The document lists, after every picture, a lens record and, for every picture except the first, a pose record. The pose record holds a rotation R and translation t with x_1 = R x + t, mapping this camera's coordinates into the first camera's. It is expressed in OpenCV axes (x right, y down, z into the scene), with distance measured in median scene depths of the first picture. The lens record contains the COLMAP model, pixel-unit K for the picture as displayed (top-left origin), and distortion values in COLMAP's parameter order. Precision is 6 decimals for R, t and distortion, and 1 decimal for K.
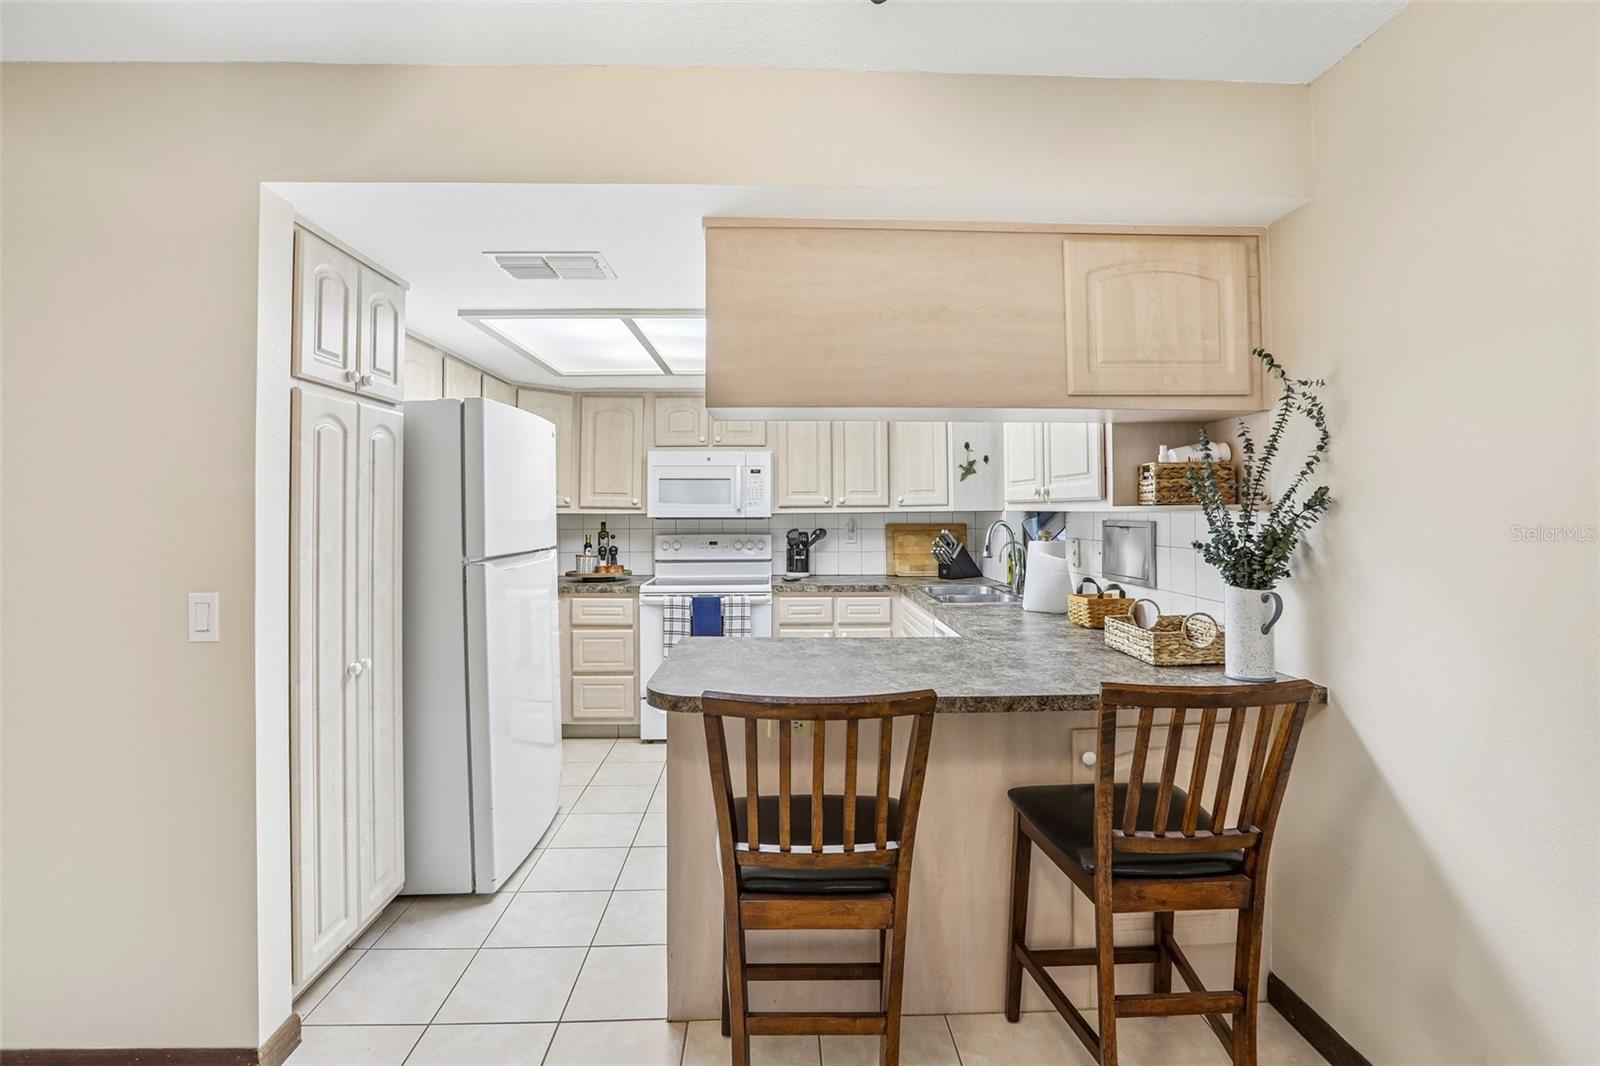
lens RADIAL K [[729.7, 0, 790.6], [0, 729.7, 496.8], [0, 0, 1]] dist [-0.046172, 0.014291]
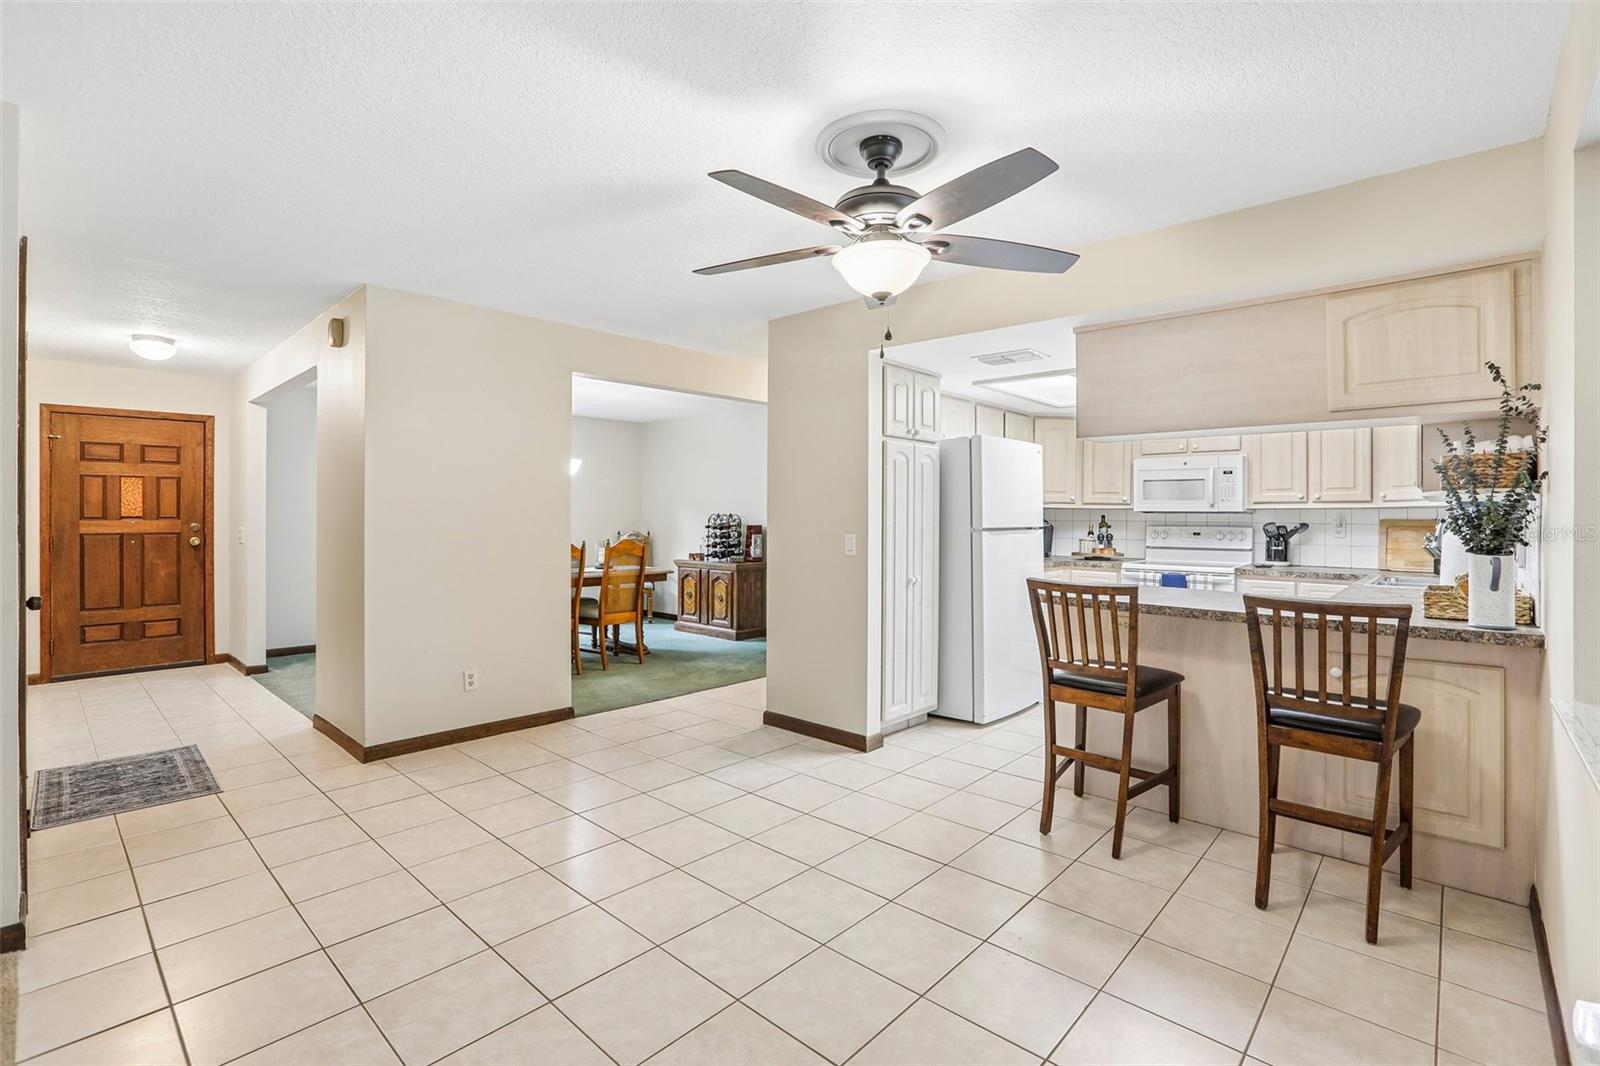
lens RADIAL K [[729.7, 0, 804.9], [0, 729.7, 518.4], [0, 0, 1]] dist [-0.046172, 0.014291]
pose [[0.714523, 0.010220, -0.699537, 0.287609], [0.003575, 0.999827, 0.018258, 0.016624], [0.699602, -0.015546, 0.714363, -0.313213]]
